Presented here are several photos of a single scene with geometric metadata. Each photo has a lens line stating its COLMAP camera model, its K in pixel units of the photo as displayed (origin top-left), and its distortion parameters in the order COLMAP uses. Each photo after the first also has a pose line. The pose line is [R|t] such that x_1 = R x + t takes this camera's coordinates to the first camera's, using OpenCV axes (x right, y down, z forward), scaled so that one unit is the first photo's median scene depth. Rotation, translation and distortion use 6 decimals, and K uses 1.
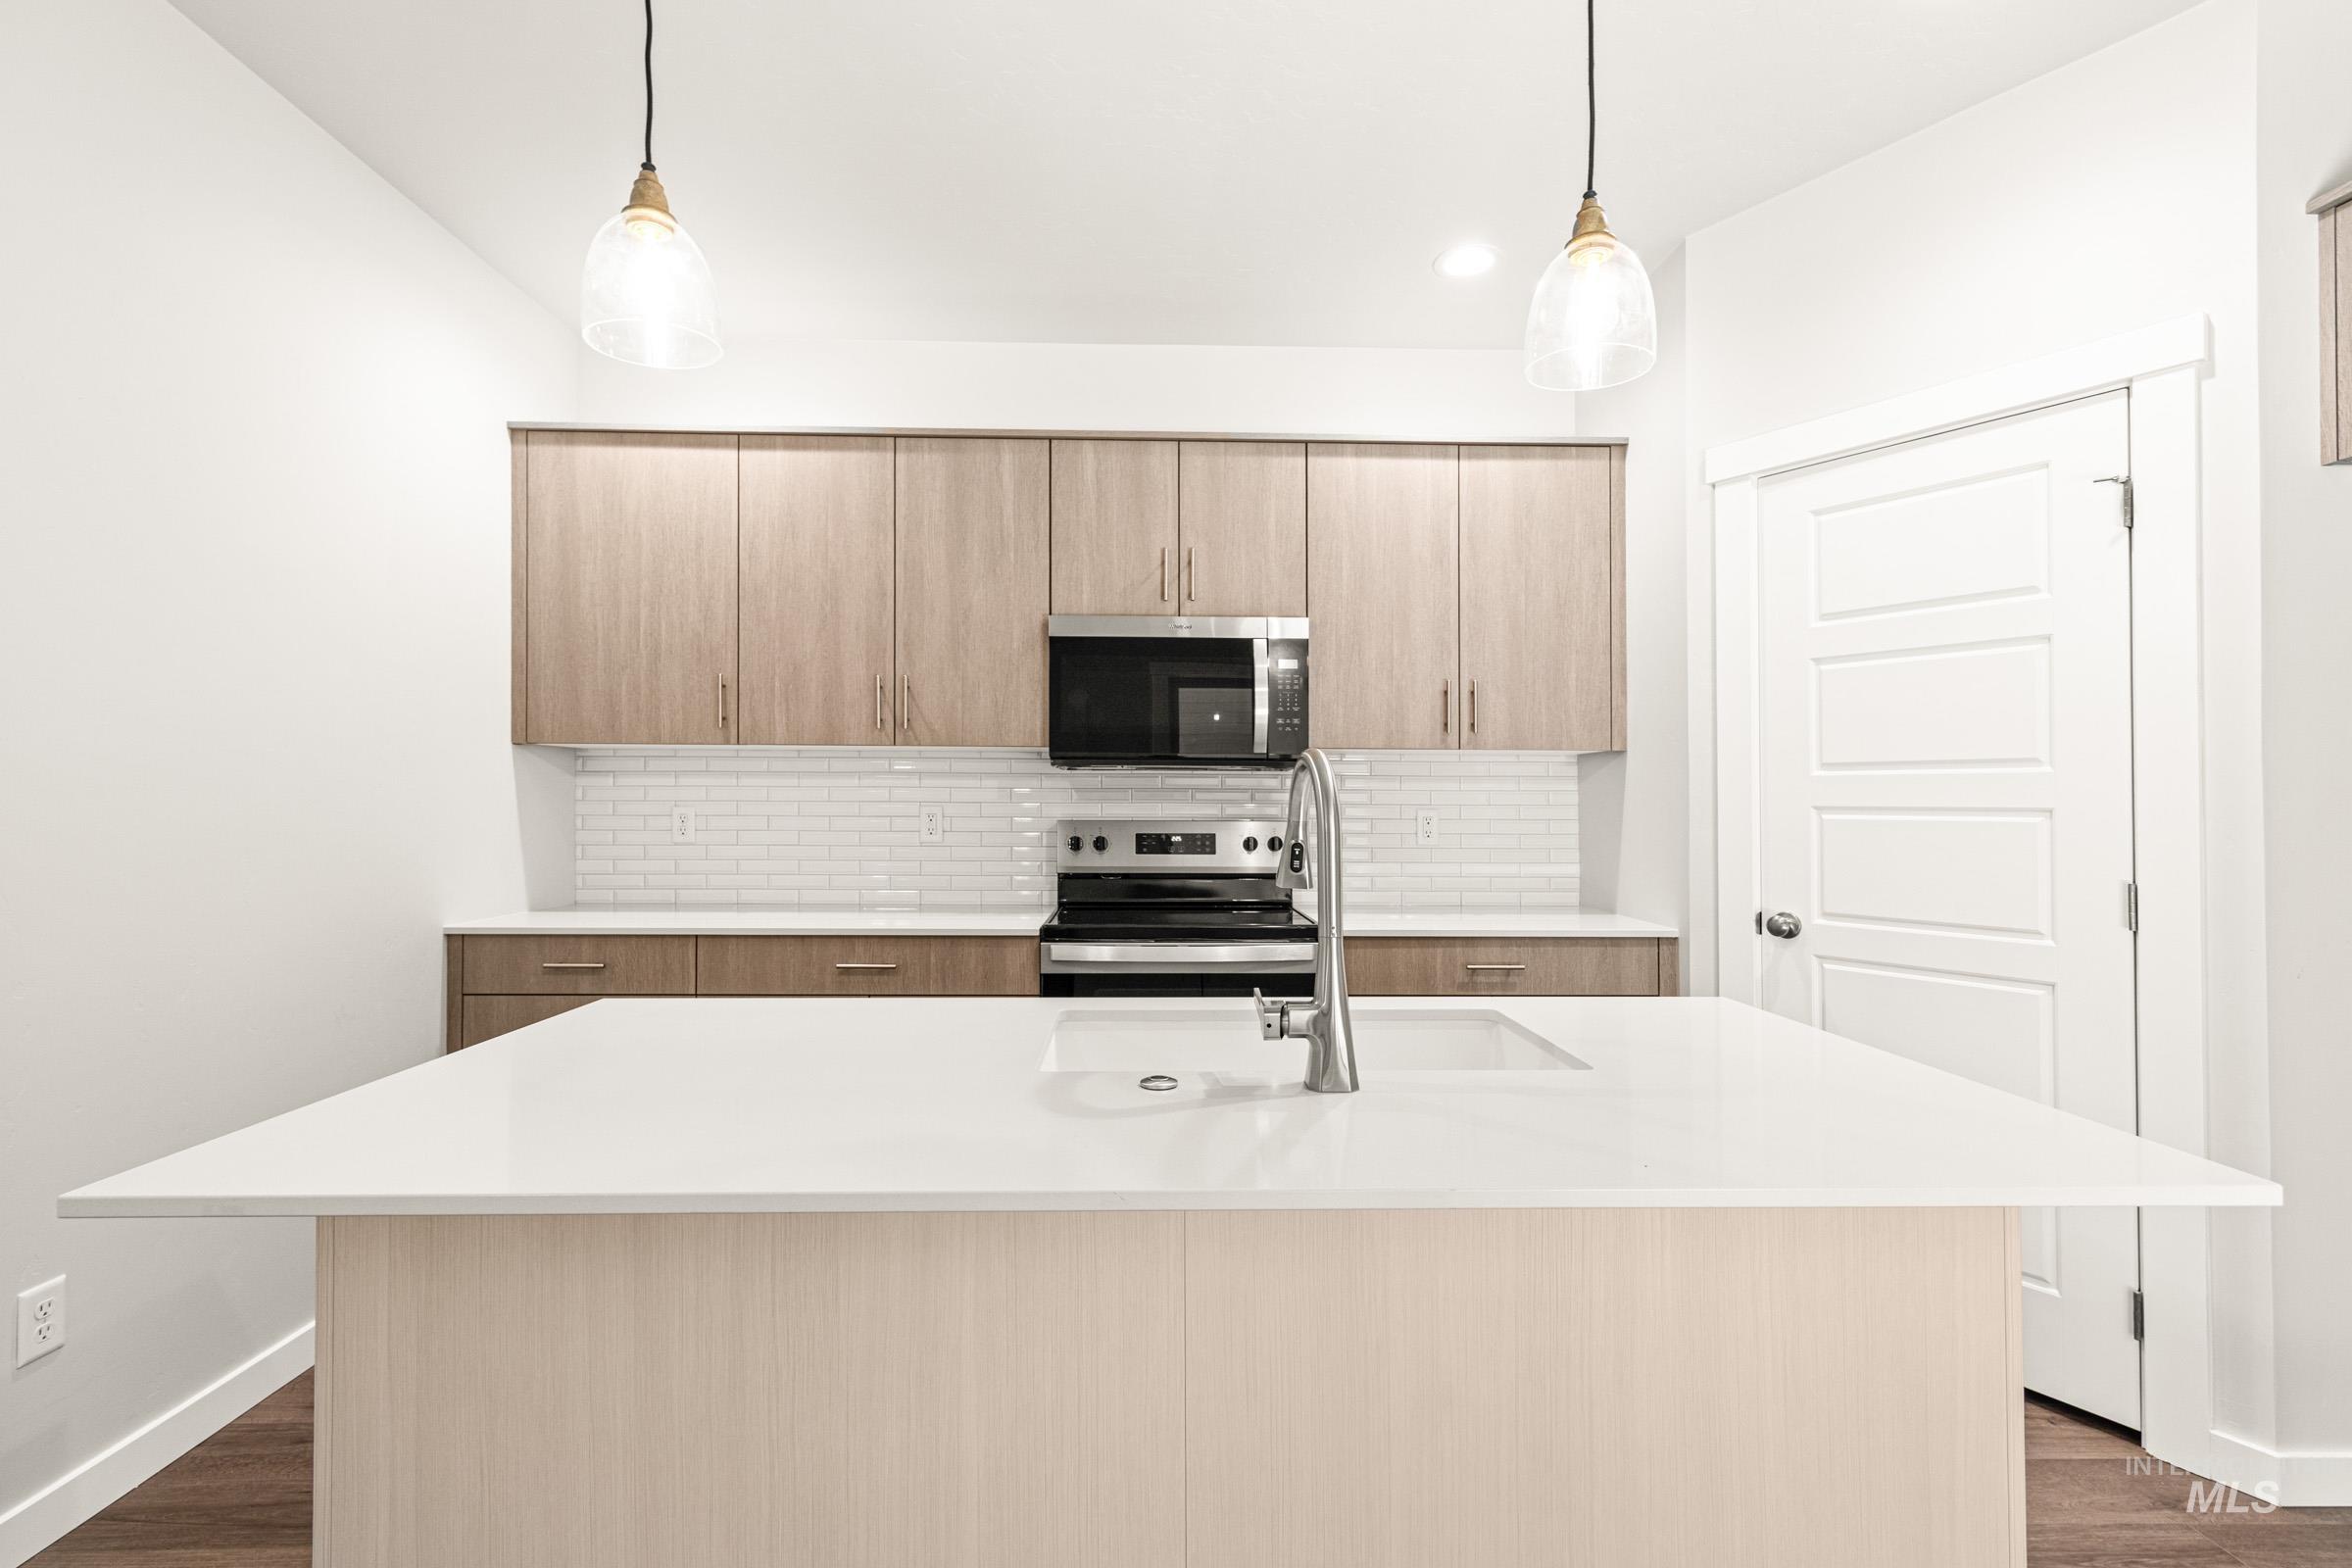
lens RADIAL K [[1050.1, 0, 1176.0], [0, 1050.1, 784.0], [0, 0, 1]] dist [0.001927, 0.000006]
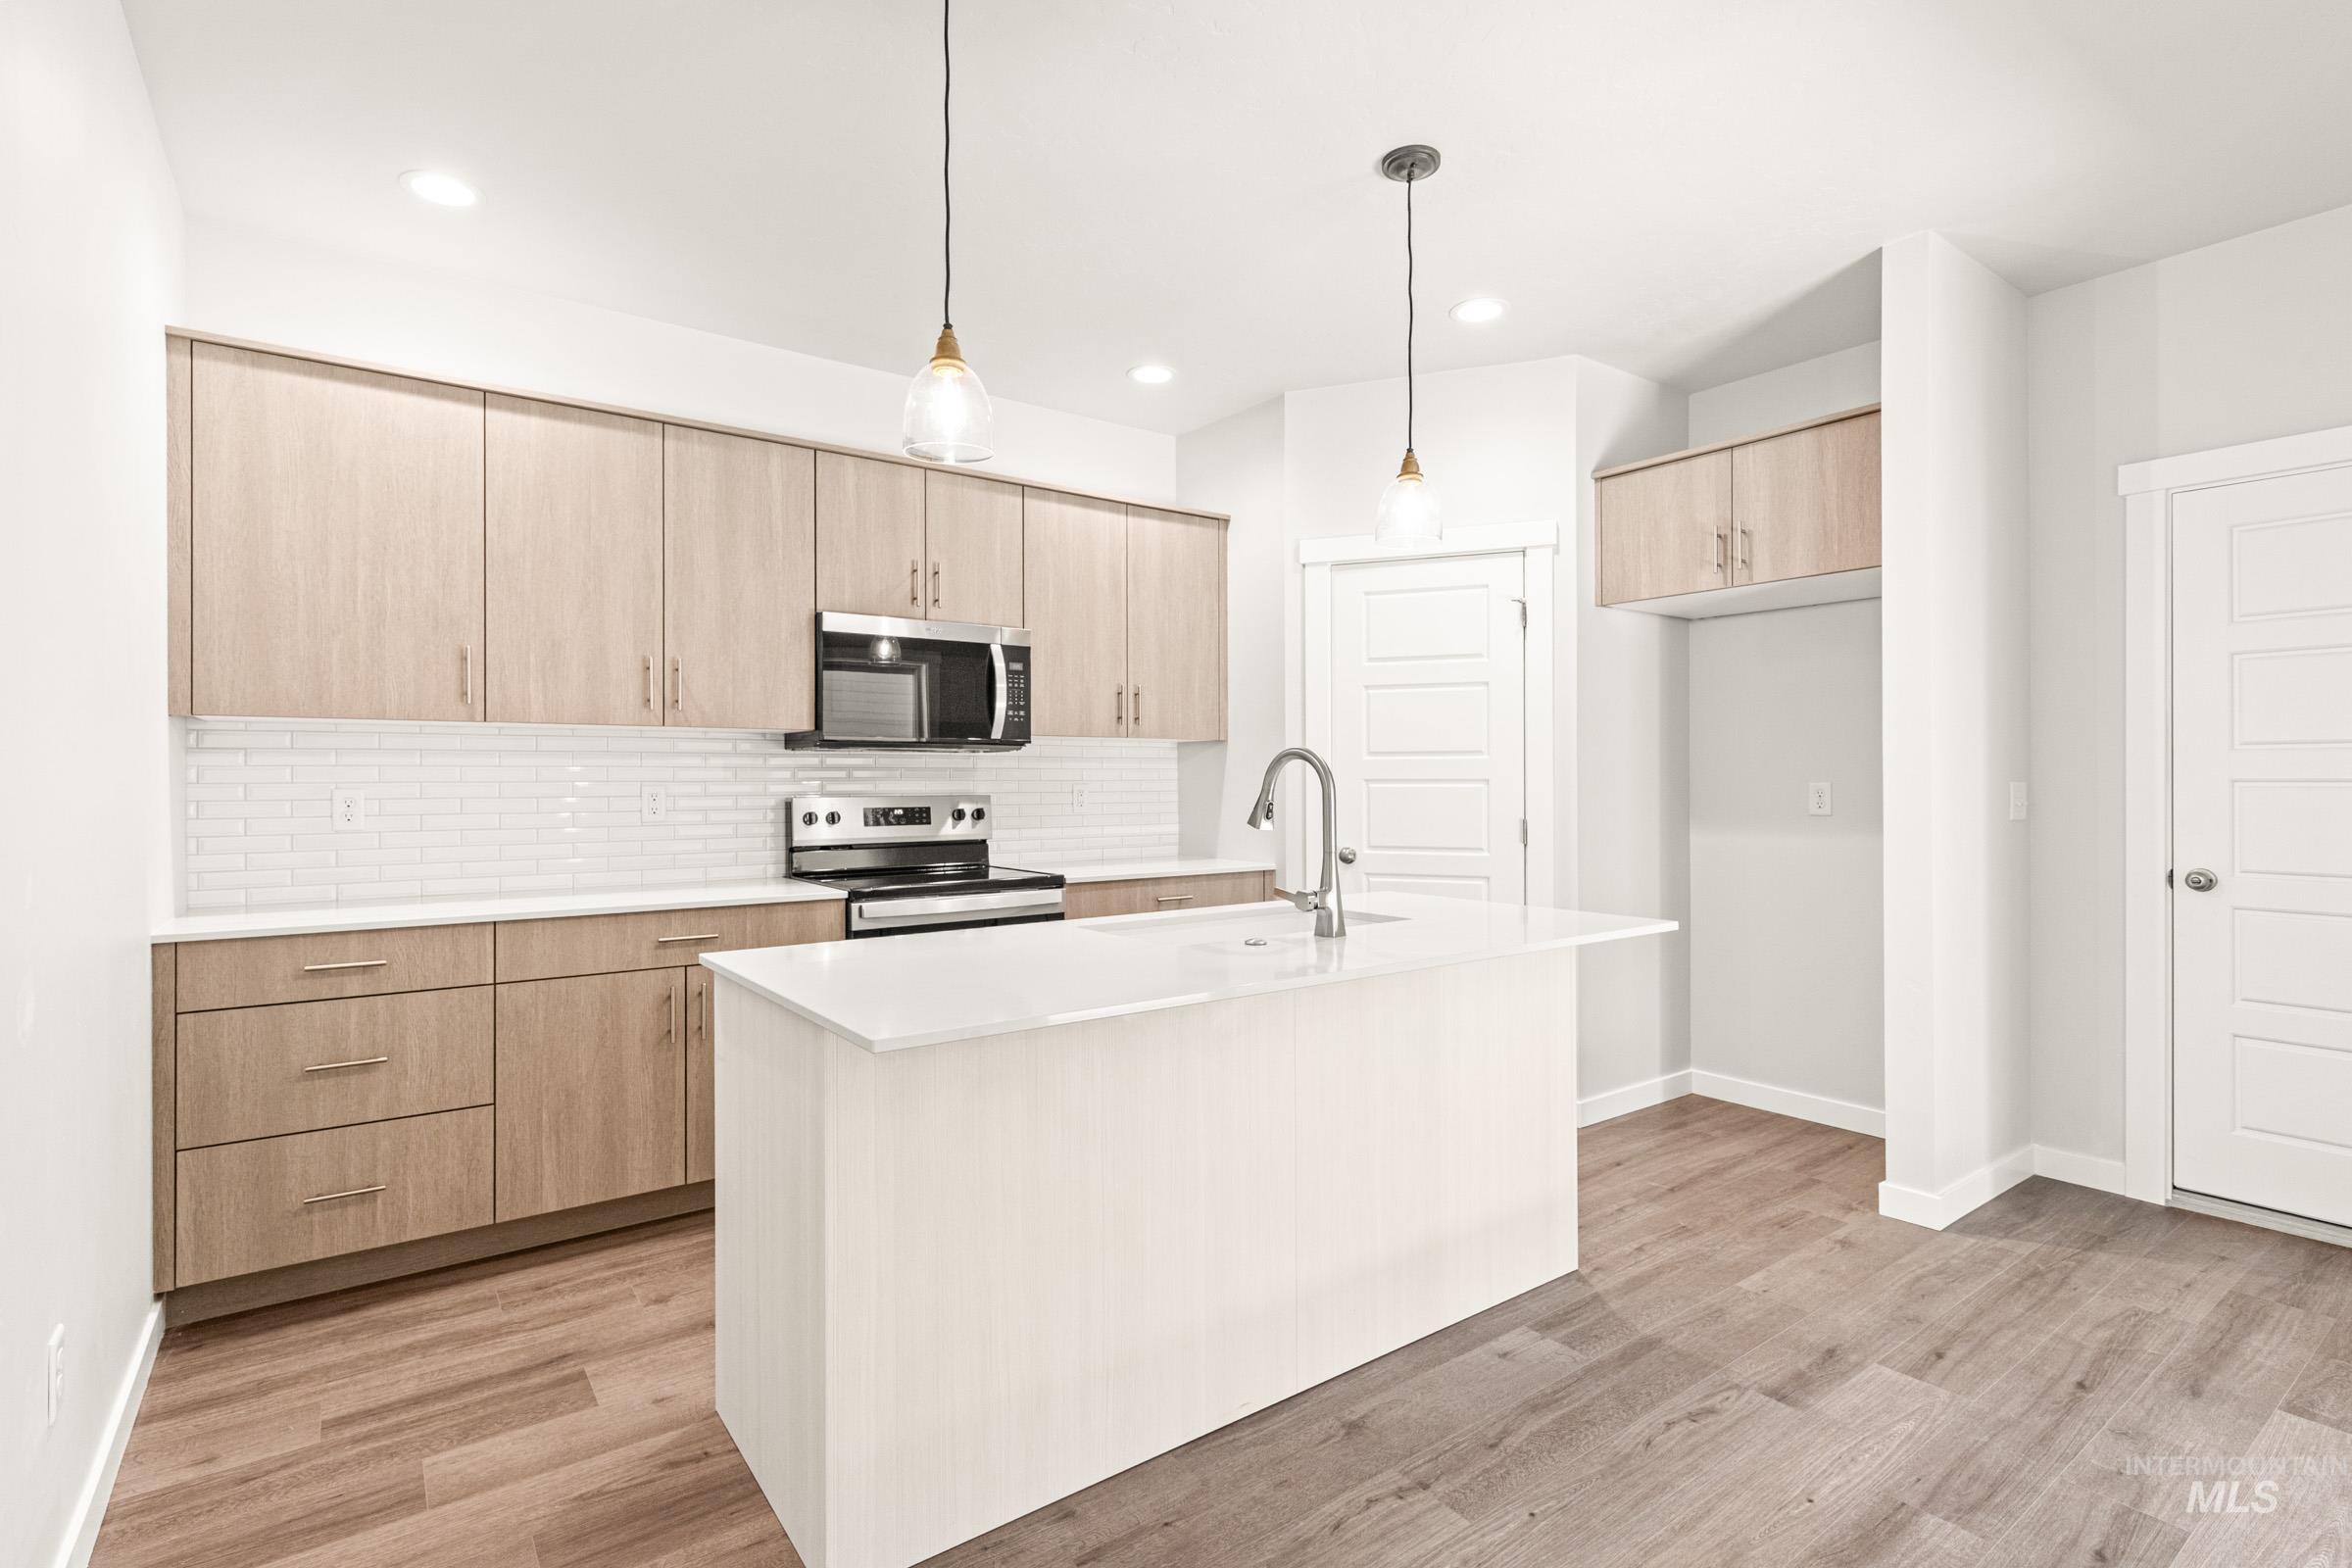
lens RADIAL K [[1116.7, 0, 1168.8], [0, 1116.7, 767.7], [0, 0, 1]] dist [-0.000008, -0.000437]
pose [[0.820675, -0.001149, 0.571394, -0.482830], [-0.002919, 0.999977, 0.006203, -0.004519], [-0.571387, -0.006758, 0.820653, -0.170495]]
